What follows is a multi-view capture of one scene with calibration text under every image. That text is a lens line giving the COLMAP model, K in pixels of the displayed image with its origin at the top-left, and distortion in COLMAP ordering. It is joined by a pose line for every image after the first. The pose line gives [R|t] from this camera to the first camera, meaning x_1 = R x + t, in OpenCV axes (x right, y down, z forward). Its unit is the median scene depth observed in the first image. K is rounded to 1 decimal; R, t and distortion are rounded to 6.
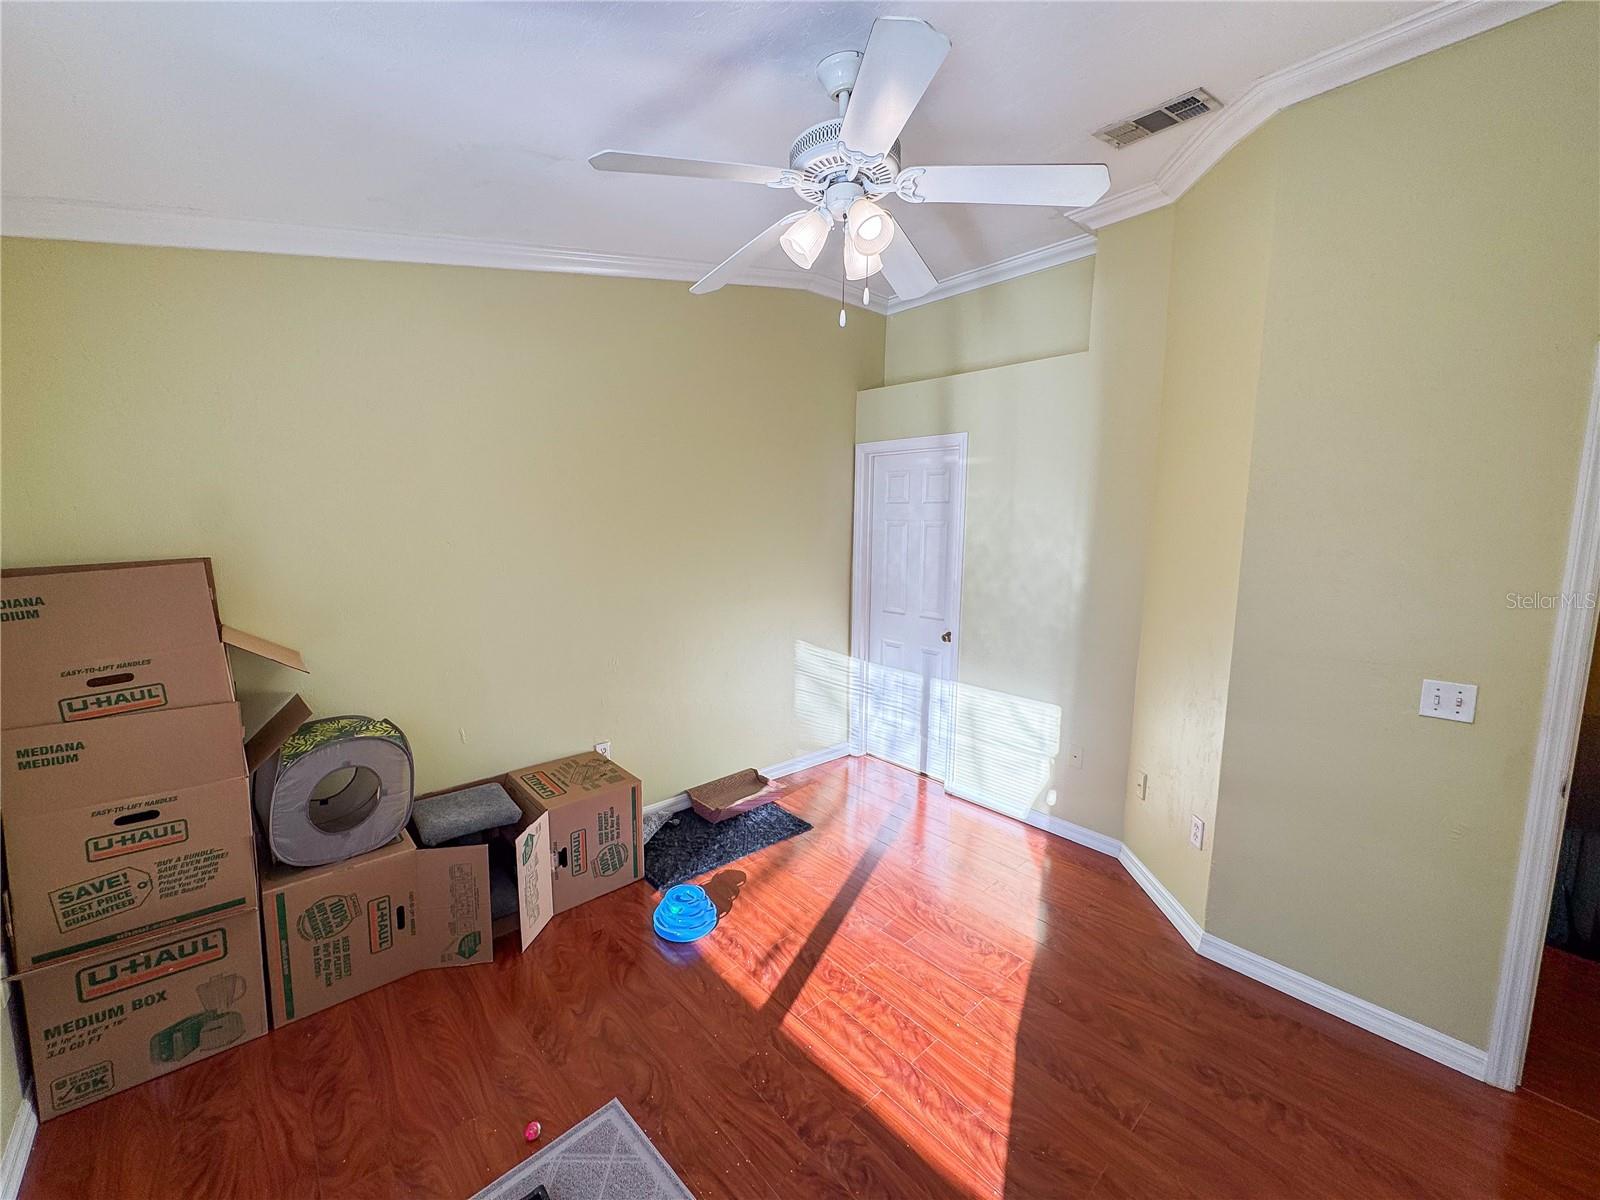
lens RADIAL K [[641.3, 0, 797.7], [0, 641.3, 604.3], [0, 0, 1]] dist [-0.004190, -0.000377]
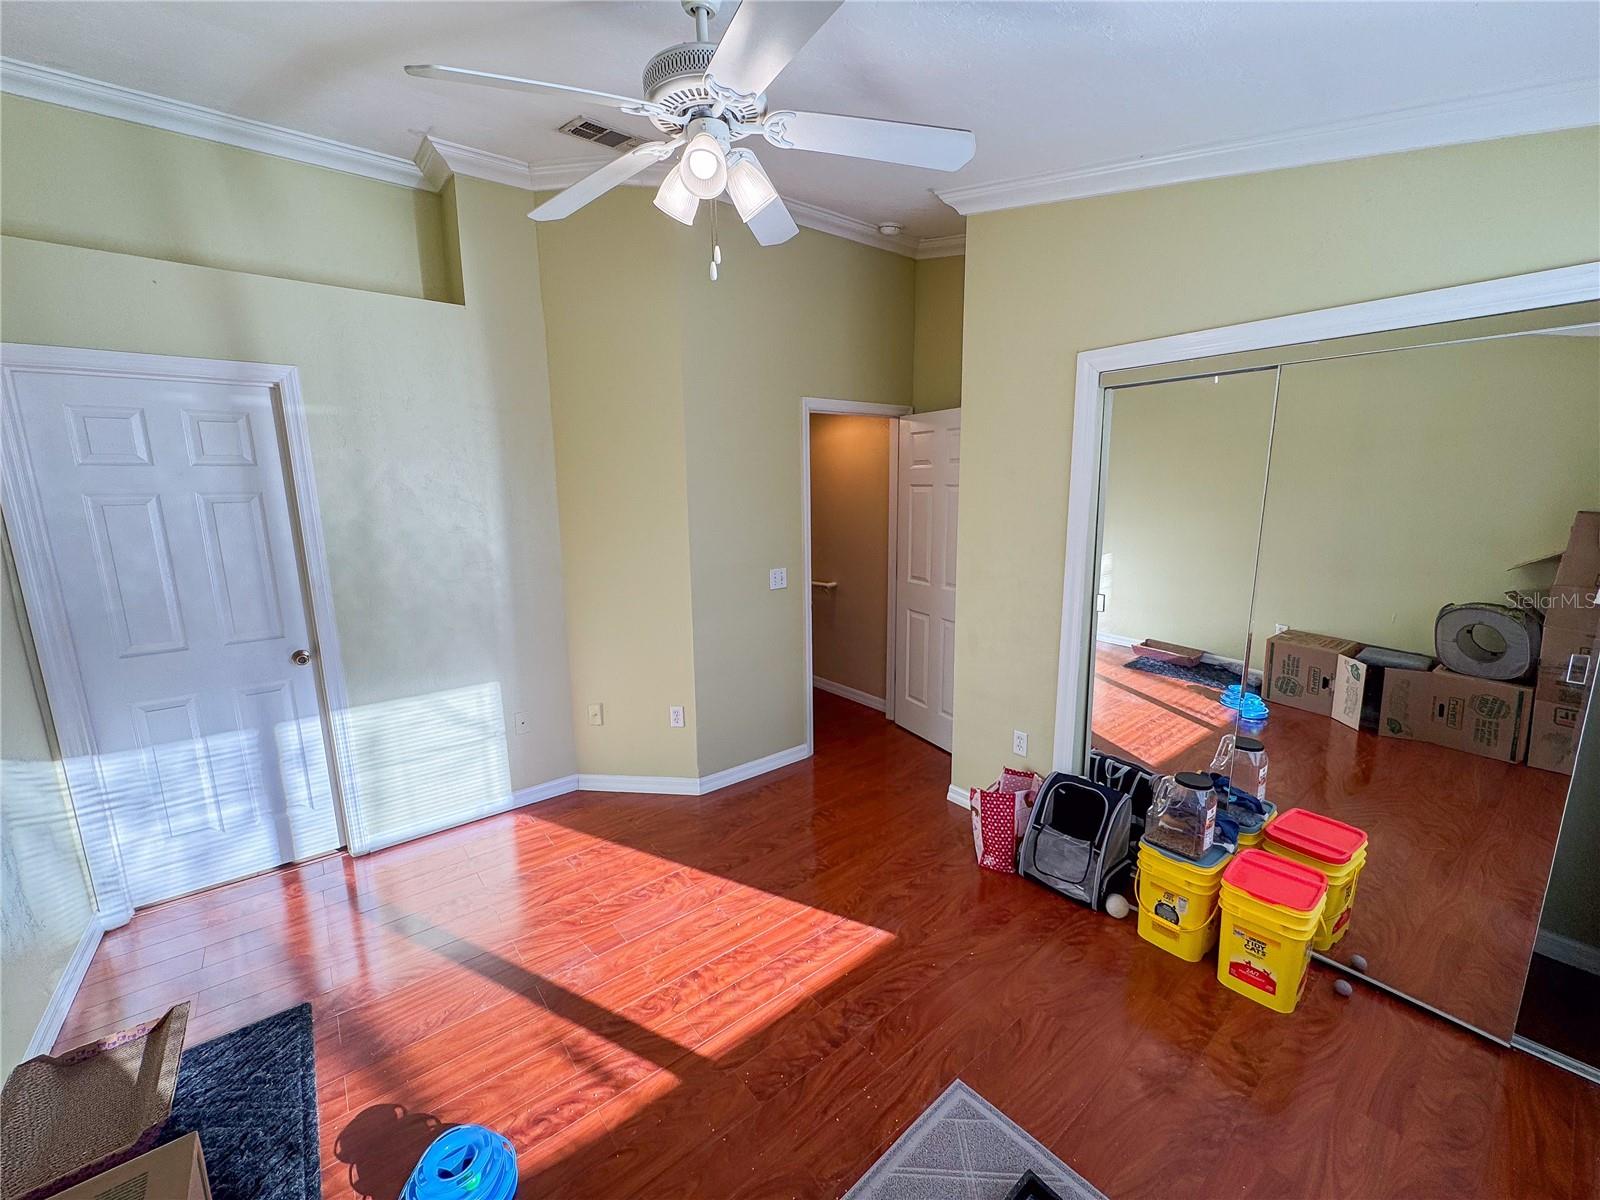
lens RADIAL K [[644.0, 0, 797.5], [0, 644.0, 600.5], [0, 0, 1]] dist [0.001270, -0.000534]
pose [[0.052852, -0.195159, 0.979346, -0.712010], [0.140569, 0.972406, 0.186190, -0.110509], [-0.988659, 0.127825, 0.078827, 0.660919]]
